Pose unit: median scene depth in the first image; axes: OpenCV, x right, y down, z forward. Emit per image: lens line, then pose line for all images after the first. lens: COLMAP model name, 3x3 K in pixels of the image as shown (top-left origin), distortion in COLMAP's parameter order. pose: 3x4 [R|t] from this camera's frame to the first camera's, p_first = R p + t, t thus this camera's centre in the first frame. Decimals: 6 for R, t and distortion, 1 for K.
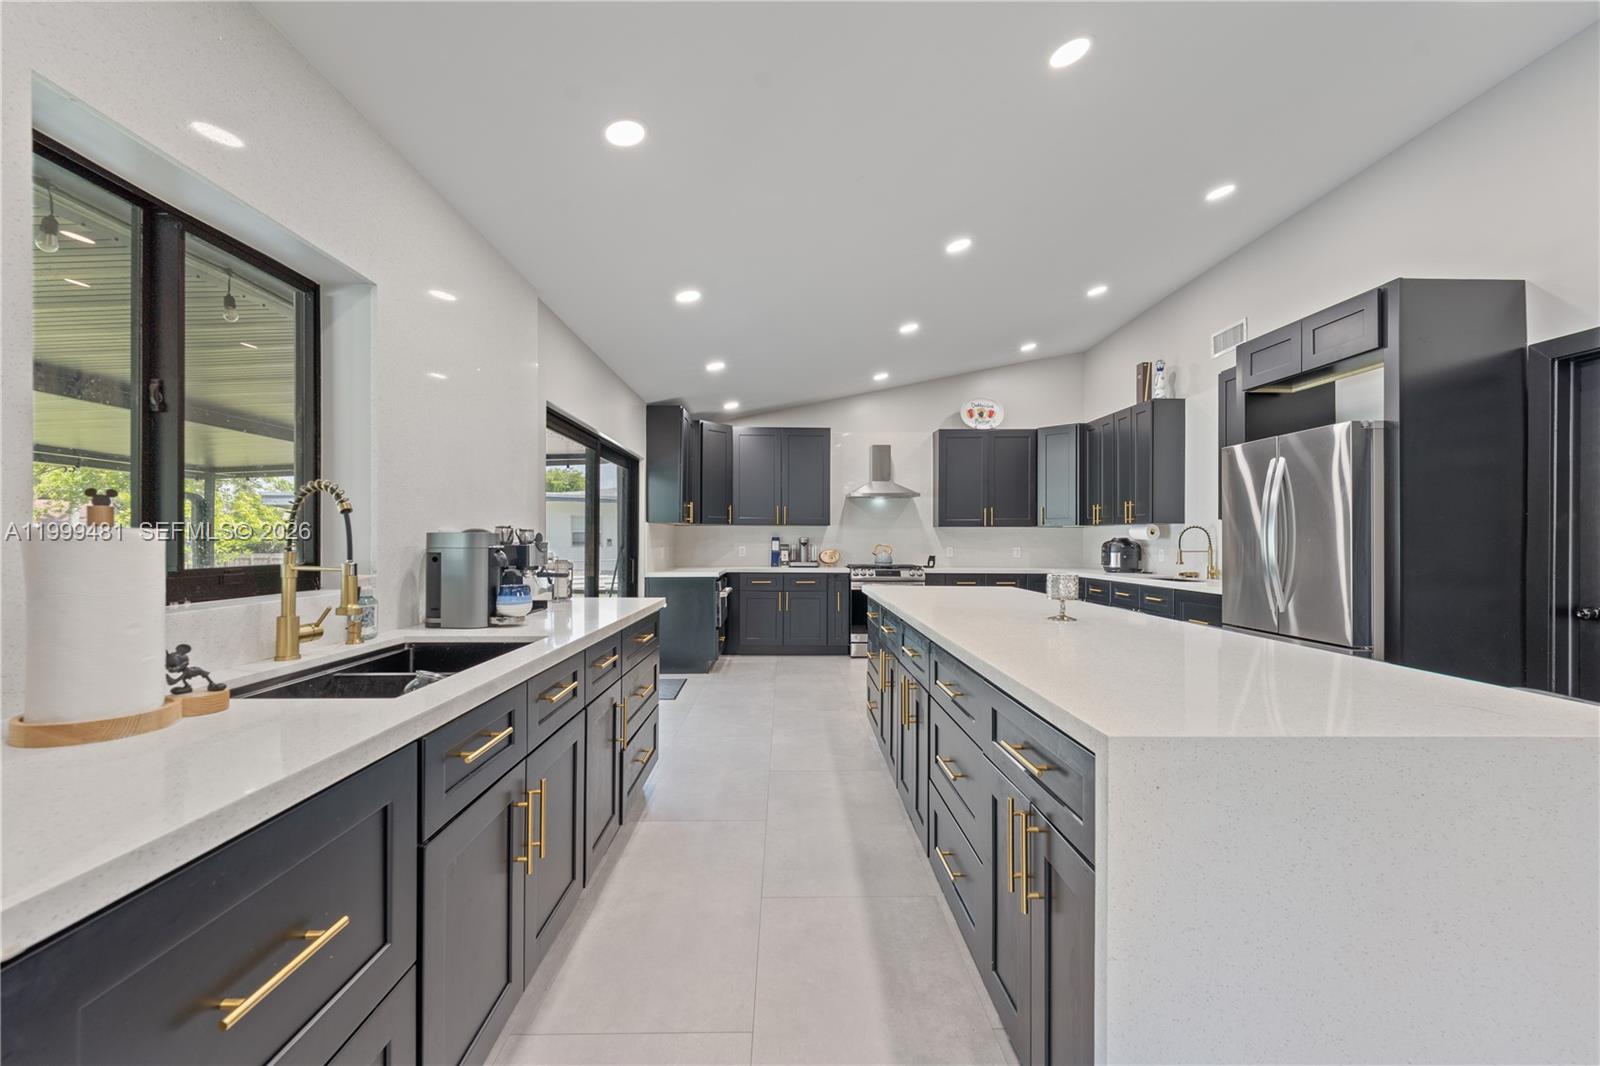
lens RADIAL K [[651.4, 0, 797.9], [0, 651.4, 537.5], [0, 0, 1]] dist [0.000053, -0.000805]
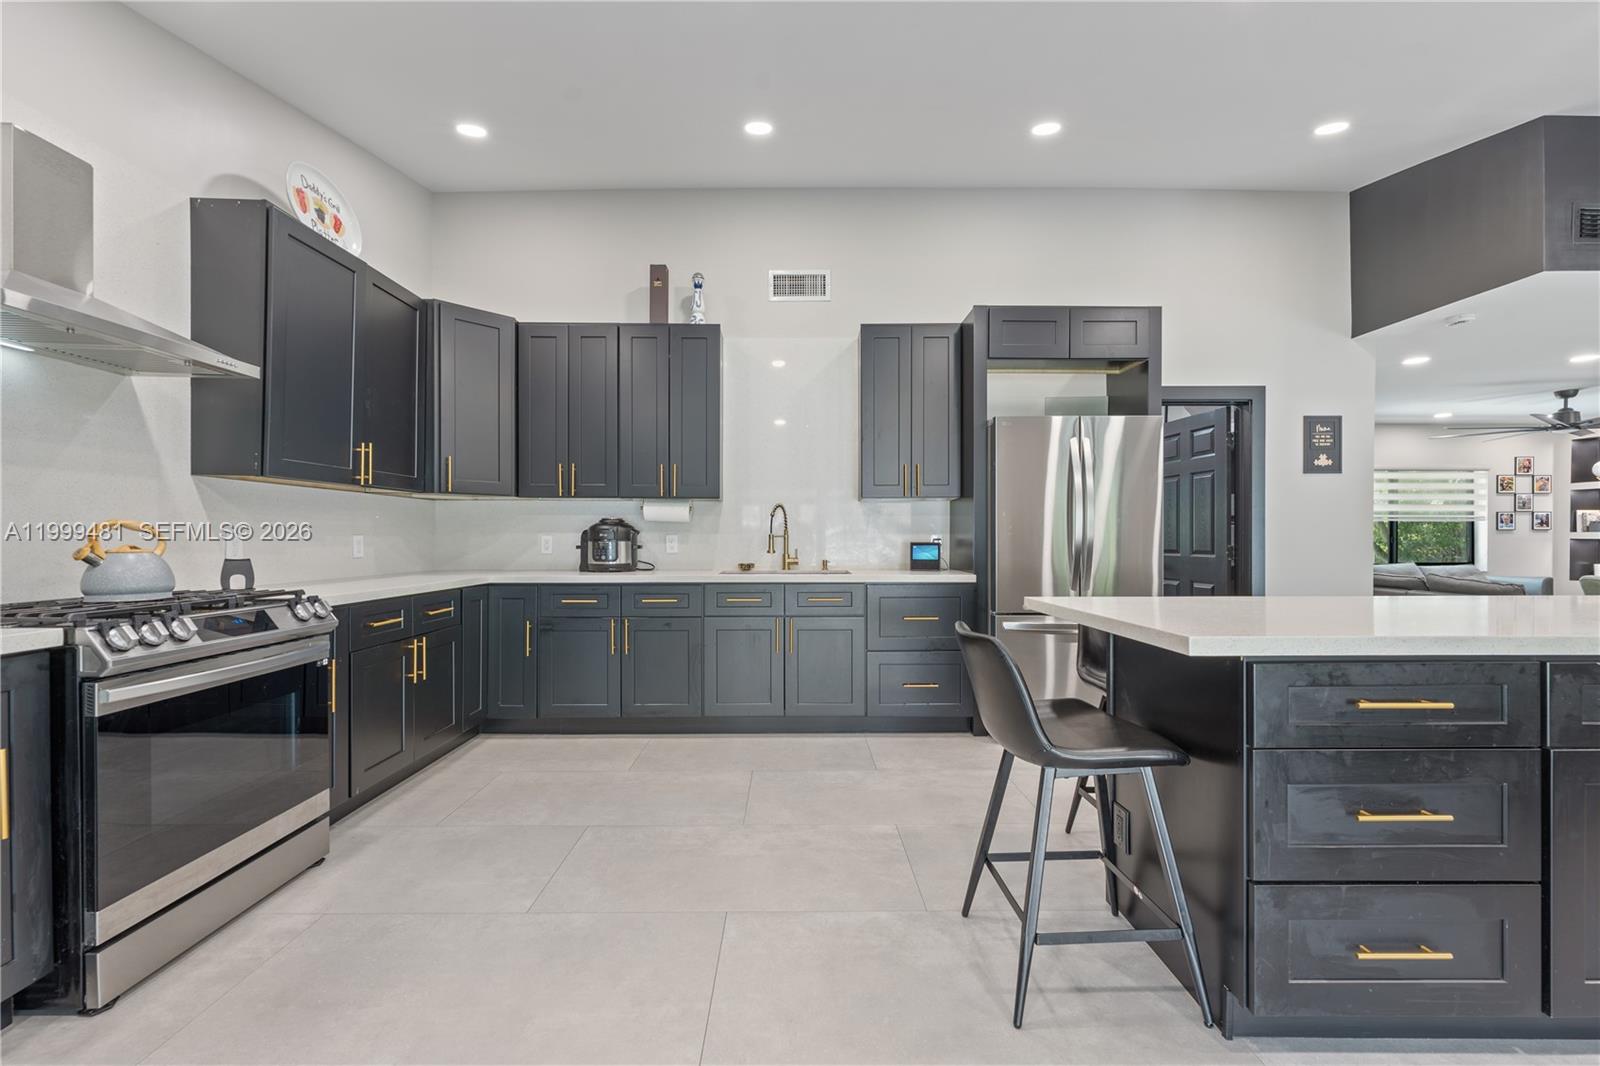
lens RADIAL K [[651.4, 0, 800.4], [0, 651.4, 541.5], [0, 0, 1]] dist [0.000053, -0.000805]
pose [[0.011982, -0.009167, 0.999886, -0.142069], [-0.003252, 0.999952, 0.009206, 0.015238], [-0.999923, -0.003362, 0.011951, 0.744913]]
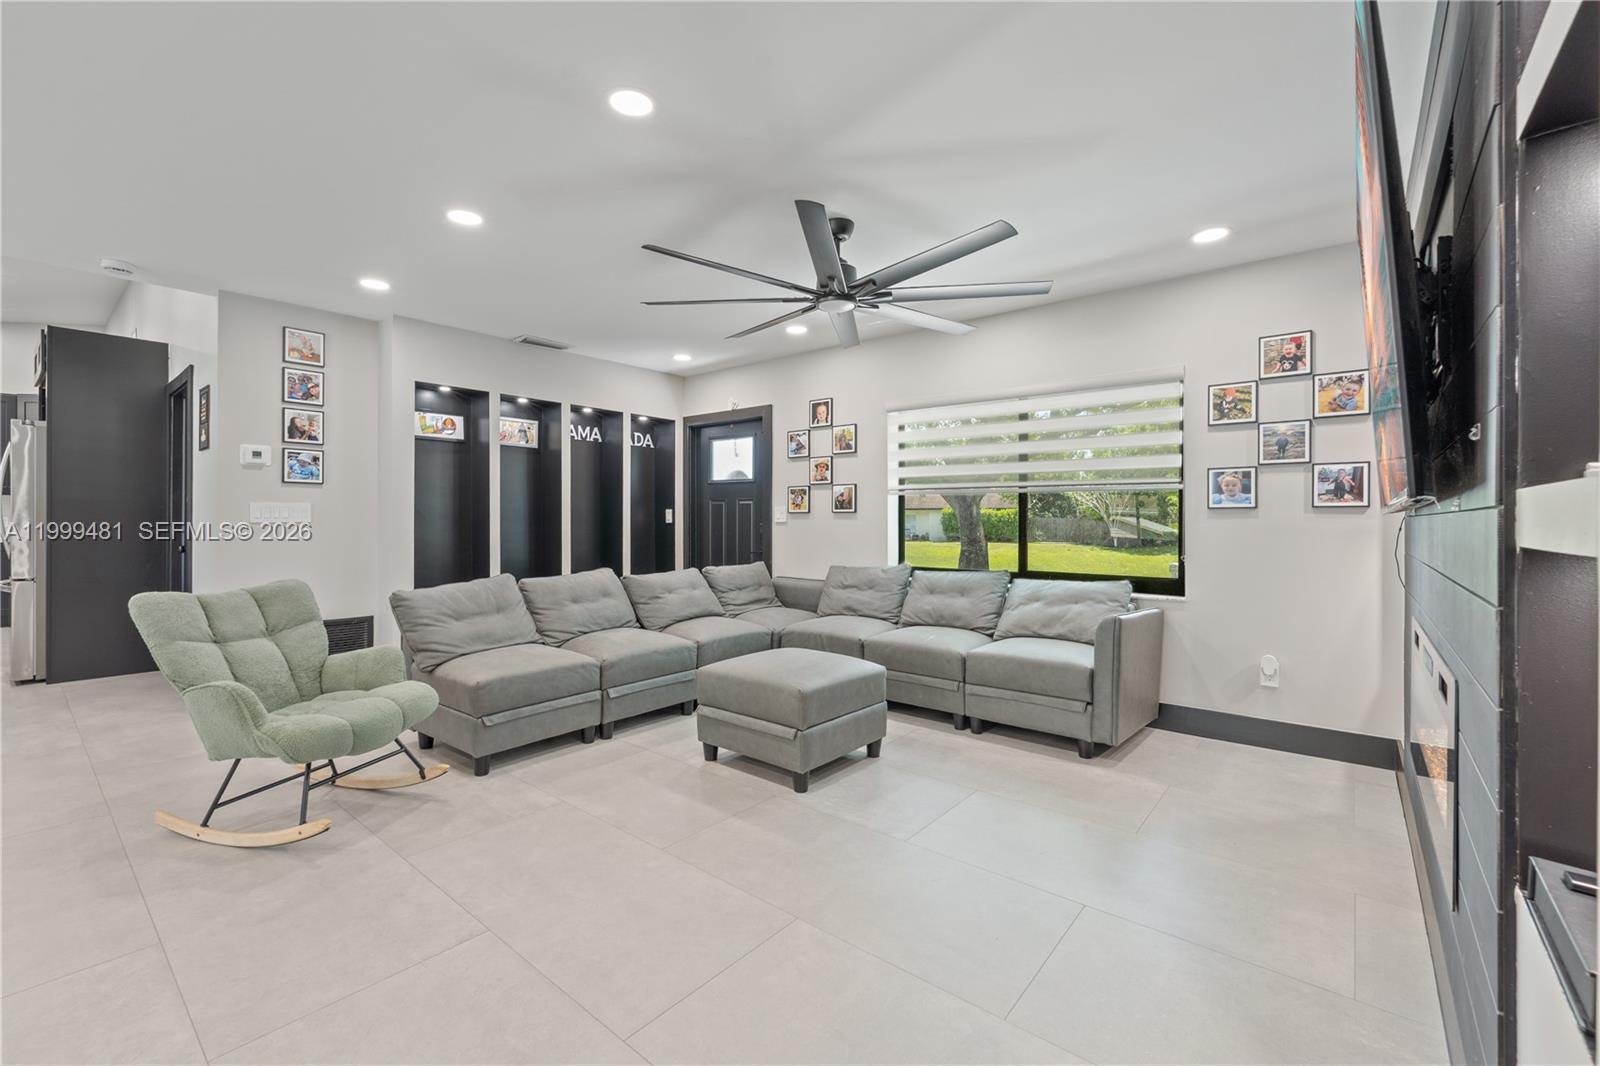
lens RADIAL K [[651.4, 0, 782.3], [0, 651.4, 521.6], [0, 0, 1]] dist [0.000053, -0.000805]
pose [[0.663144, -0.001872, 0.748490, 0.411053], [-0.006181, 0.999949, 0.007976, 0.009778], [-0.748466, -0.009915, 0.663099, -0.546153]]
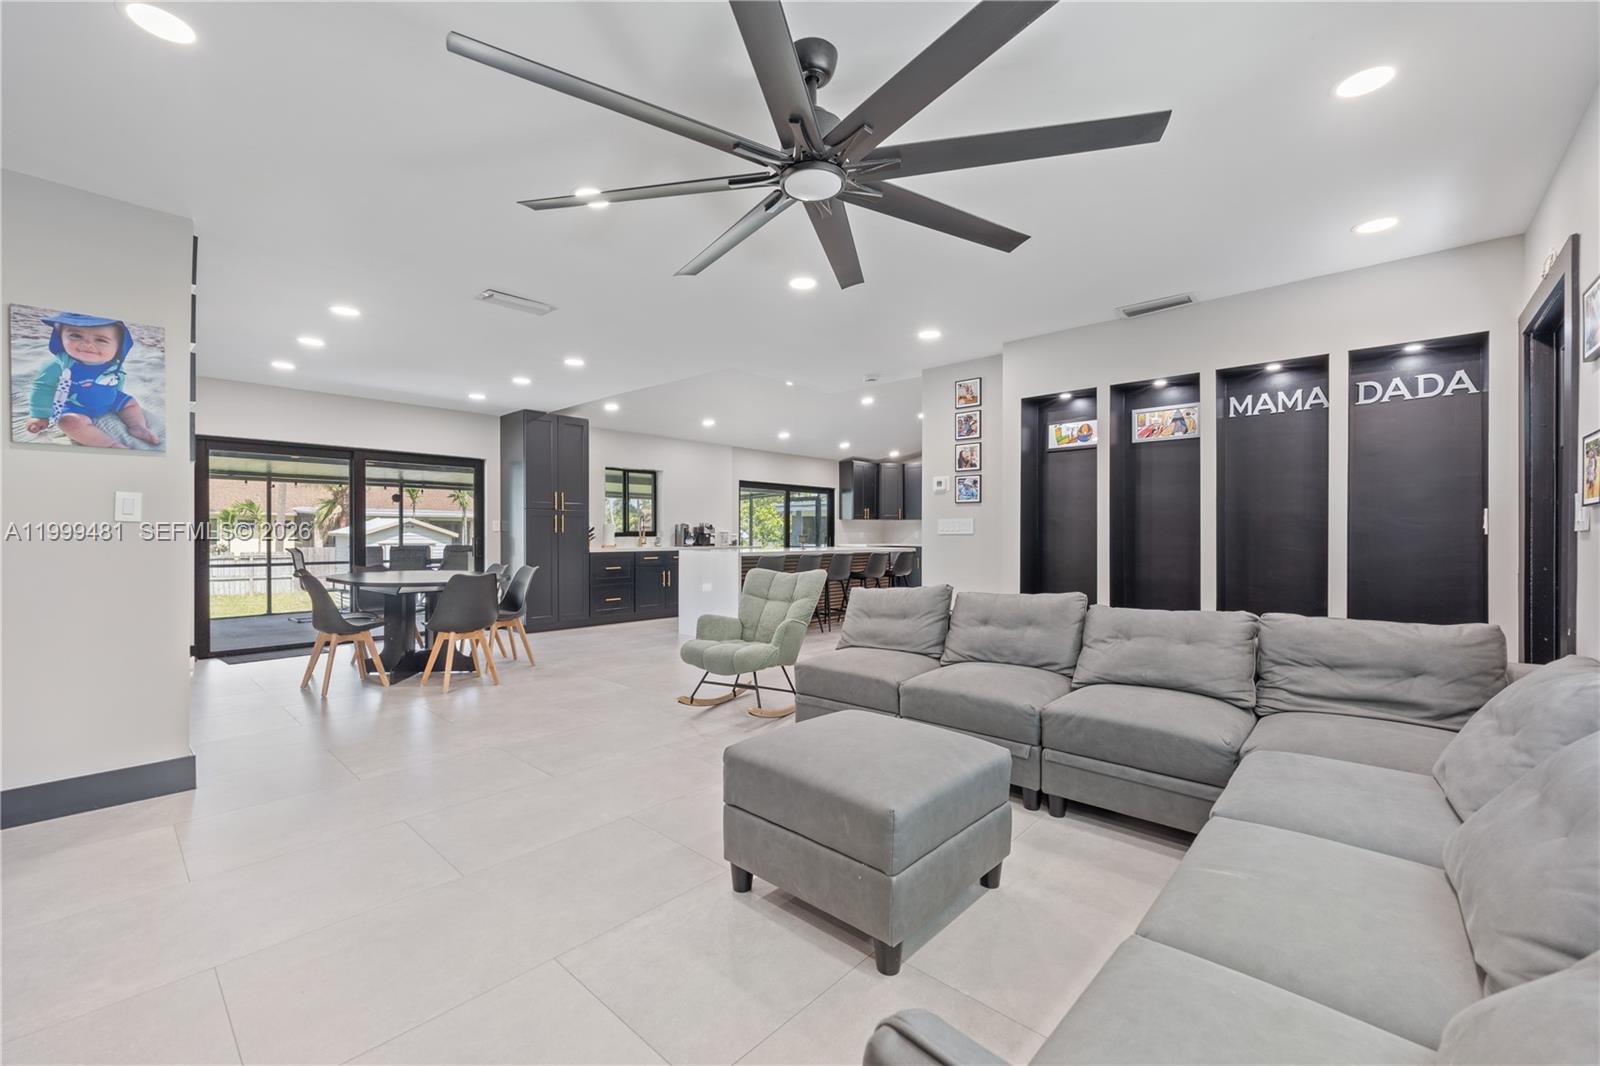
lens RADIAL K [[651.4, 0, 797.7], [0, 651.4, 539.7], [0, 0, 1]] dist [0.000053, -0.000805]
pose [[0.721669, 0.004971, -0.692221, 0.950267], [0.003401, 0.999937, 0.010727, 0.015745], [0.692230, -0.010095, 0.721606, -0.492269]]
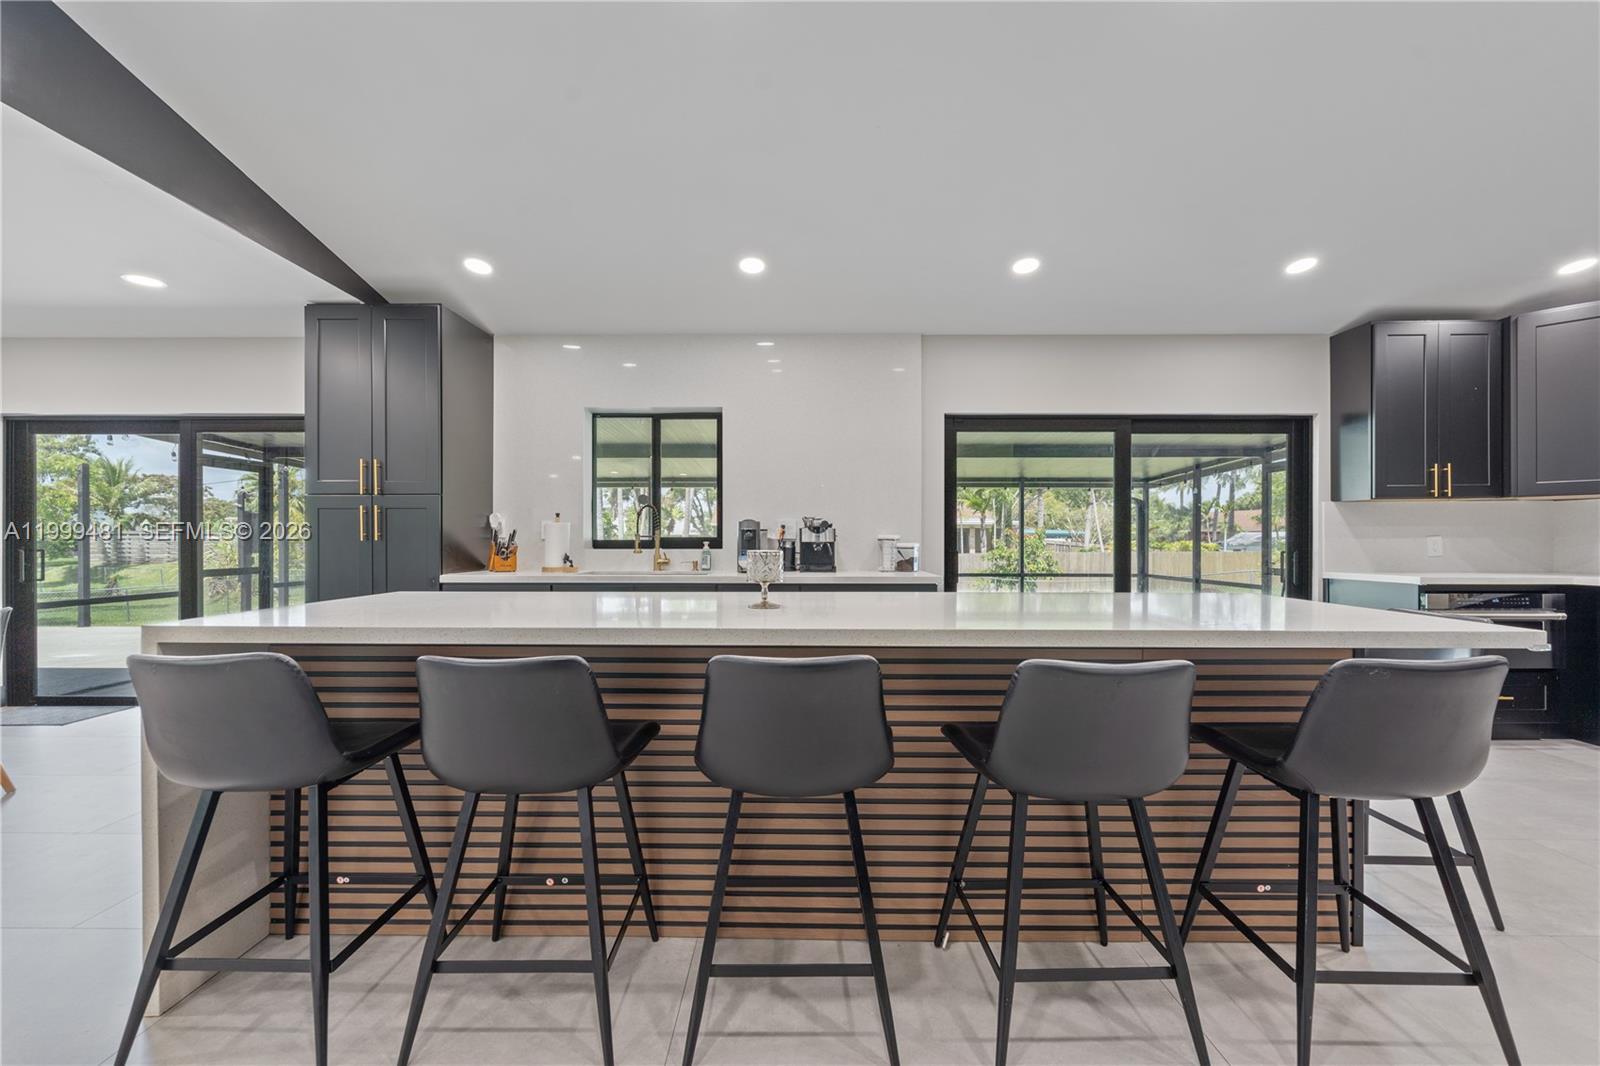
lens RADIAL K [[651.4, 0, 795.1], [0, 651.4, 534.3], [0, 0, 1]] dist [0.000053, -0.000805]
pose [[-0.030479, -0.013266, -0.999447, 0.432982], [0.003288, 0.999905, -0.013373, 0.017225], [0.999530, -0.003694, -0.030432, 0.382700]]
